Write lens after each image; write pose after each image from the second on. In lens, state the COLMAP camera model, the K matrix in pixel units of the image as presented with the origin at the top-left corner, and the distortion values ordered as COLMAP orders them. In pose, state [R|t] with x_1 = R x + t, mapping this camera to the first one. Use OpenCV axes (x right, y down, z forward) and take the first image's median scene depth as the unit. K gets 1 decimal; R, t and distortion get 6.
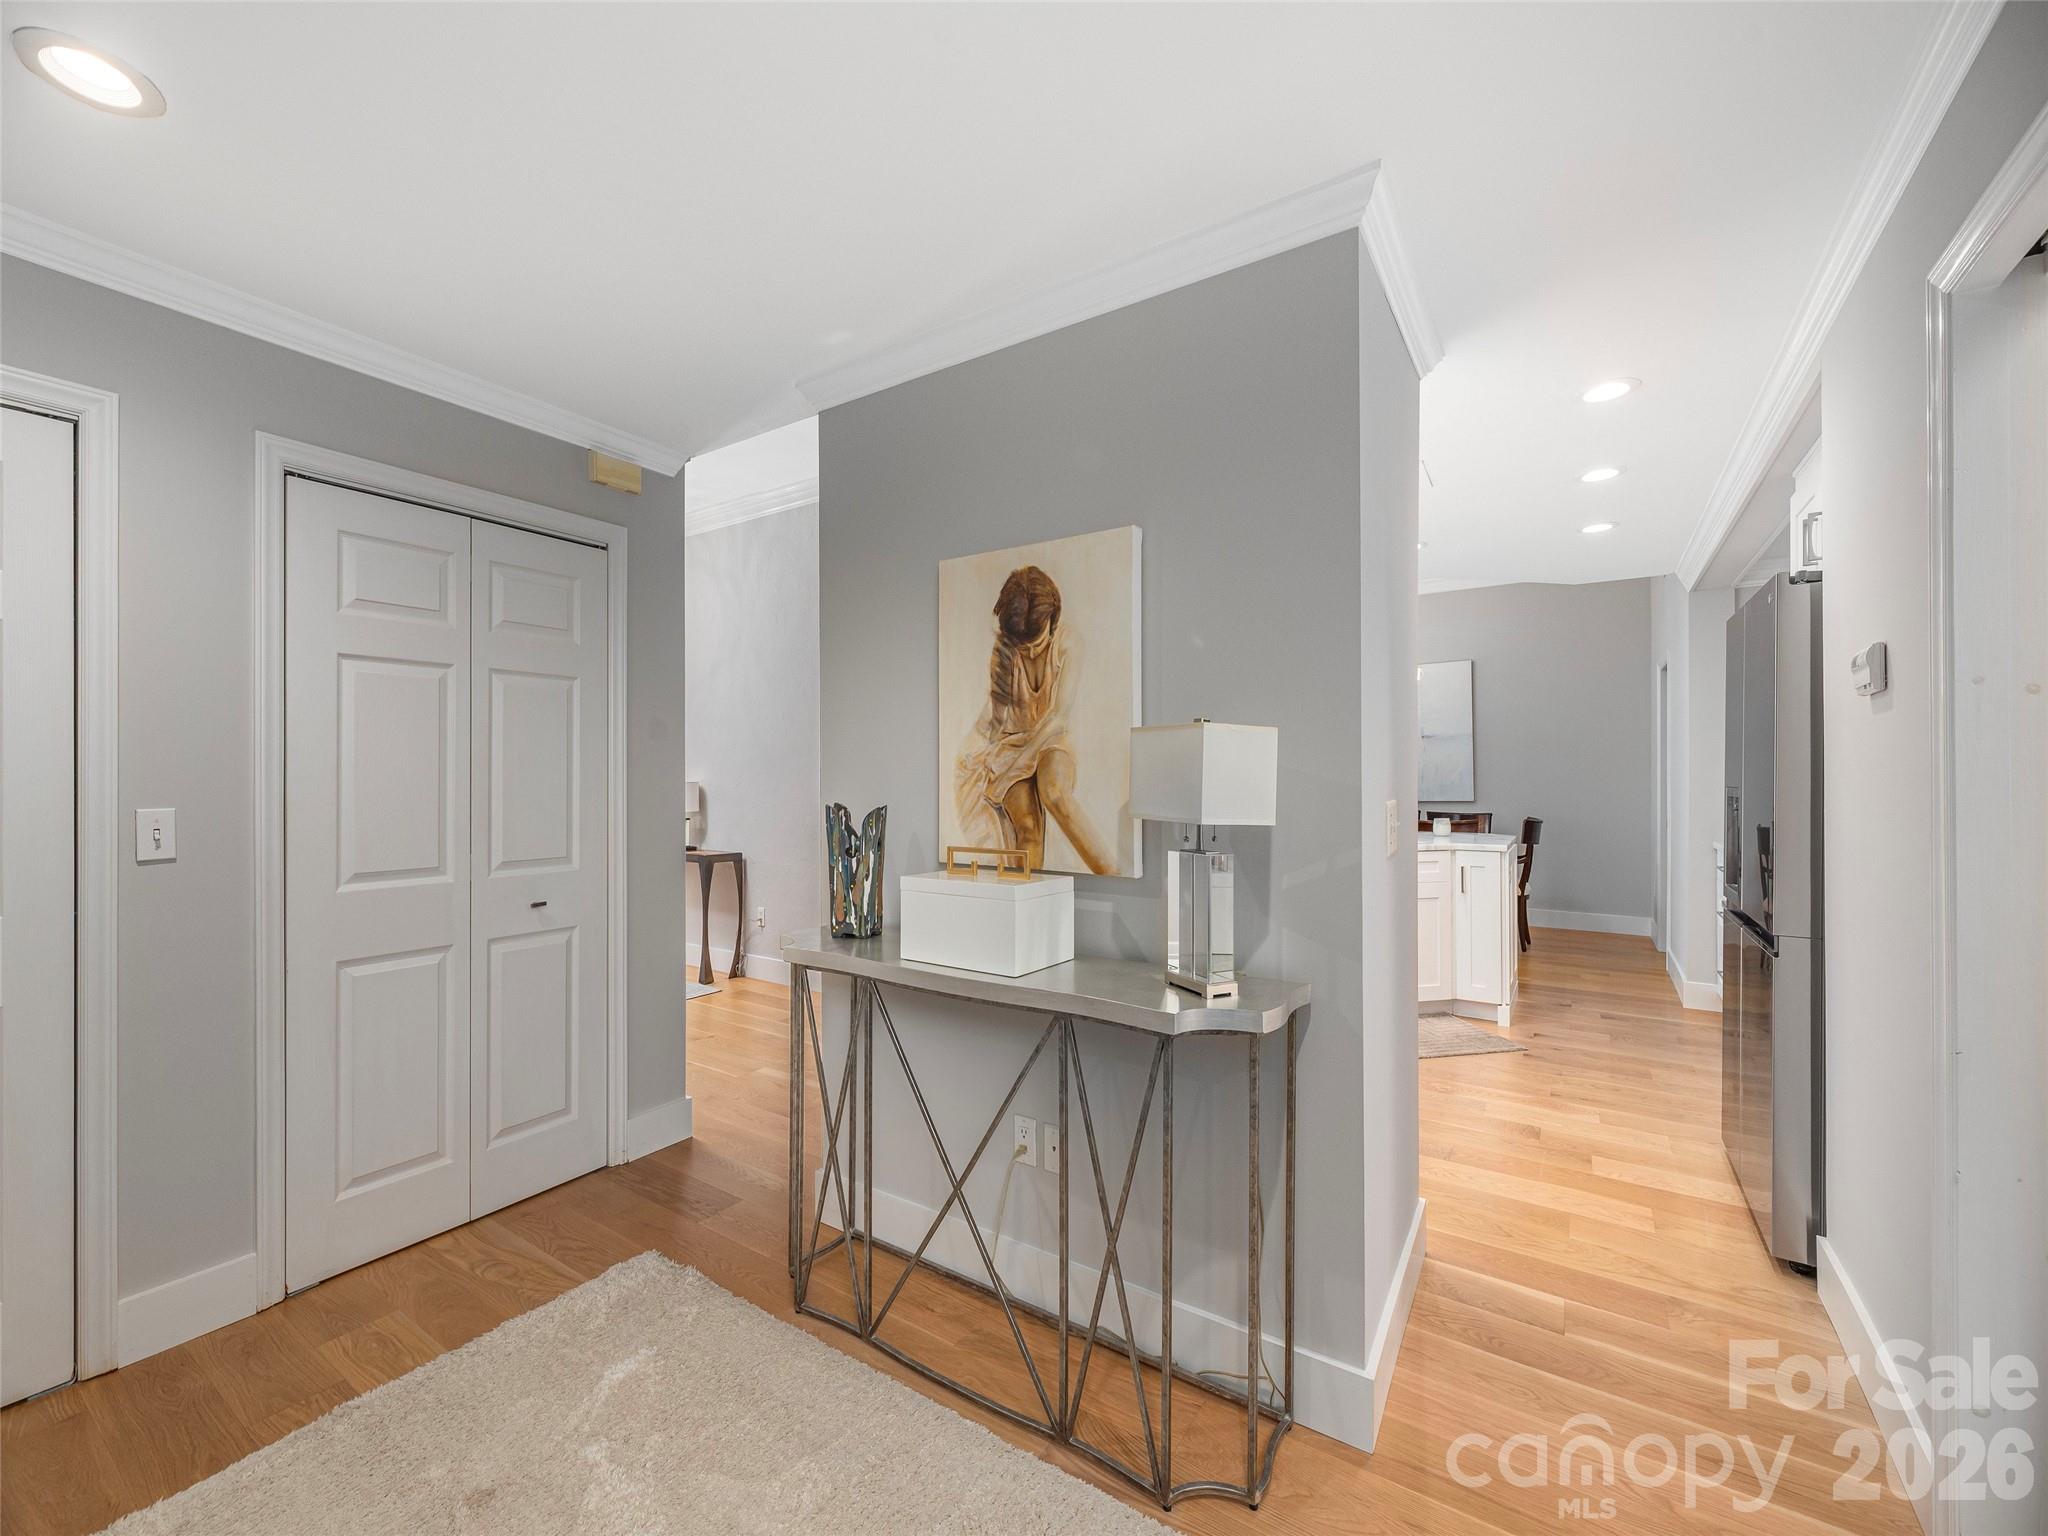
lens RADIAL K [[835.5, 0, 1024.0], [0, 835.5, 768.0], [0, 0, 1]] dist [0.002345, -0.000052]
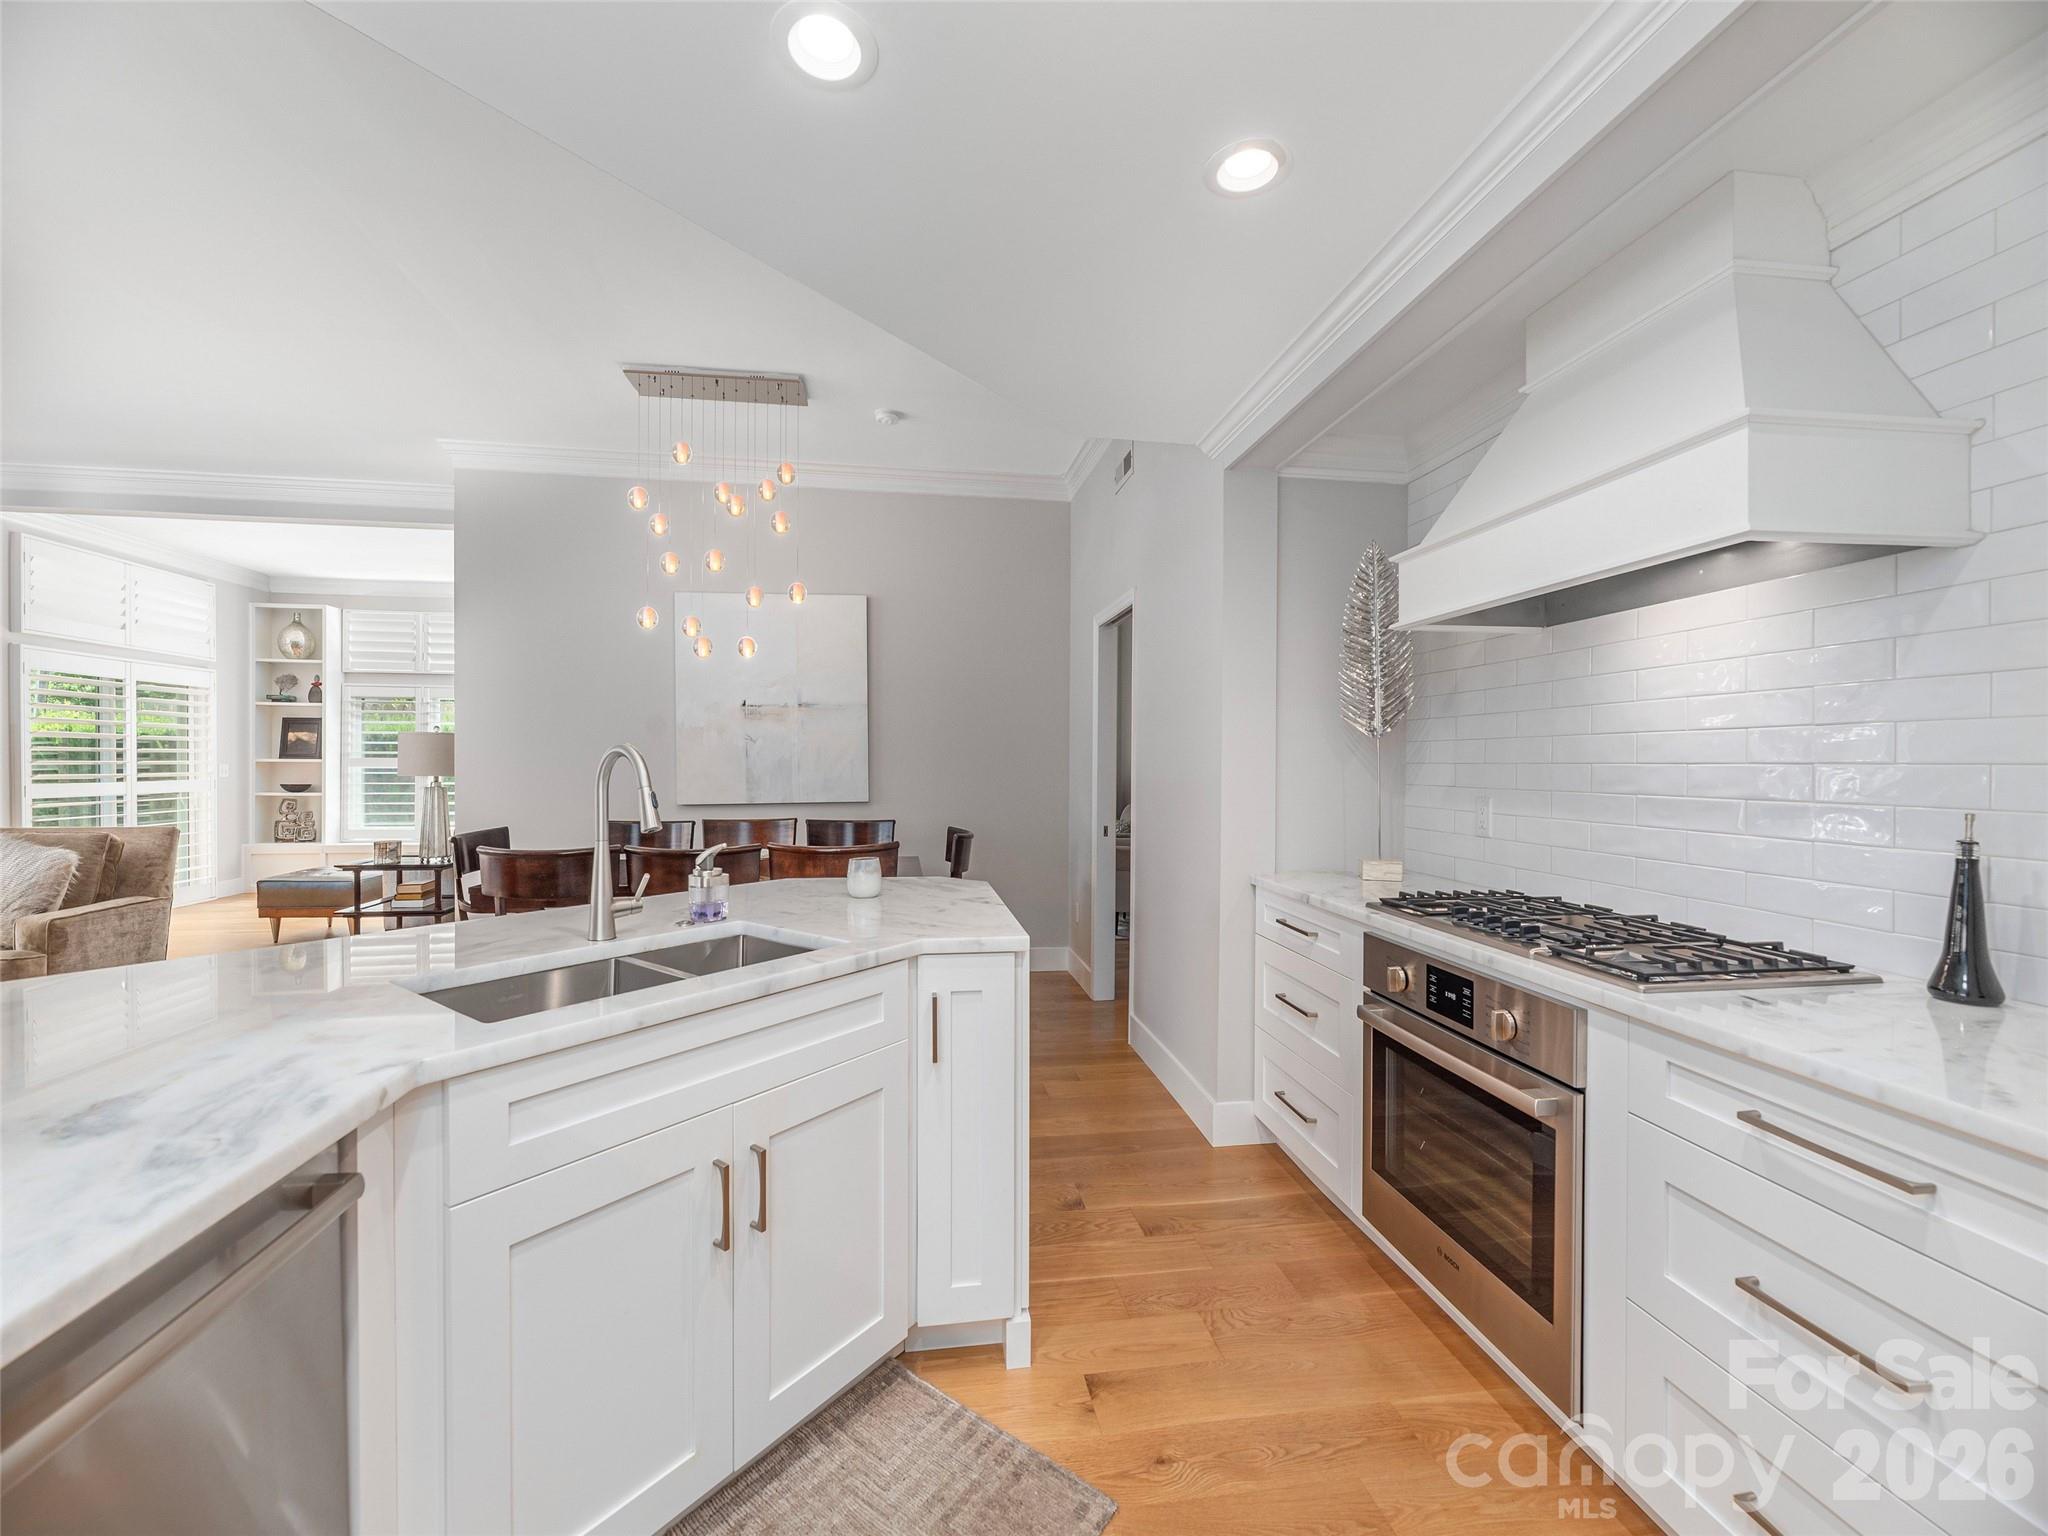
lens RADIAL K [[835.5, 0, 1024.0], [0, 835.5, 768.0], [0, 0, 1]] dist [0.002345, -0.000052]
pose [[0.736874, -0.000787, 0.676030, 0.280211], [-0.009282, 0.999893, 0.011281, 0.001927], [-0.675967, -0.014588, 0.736788, 0.668369]]
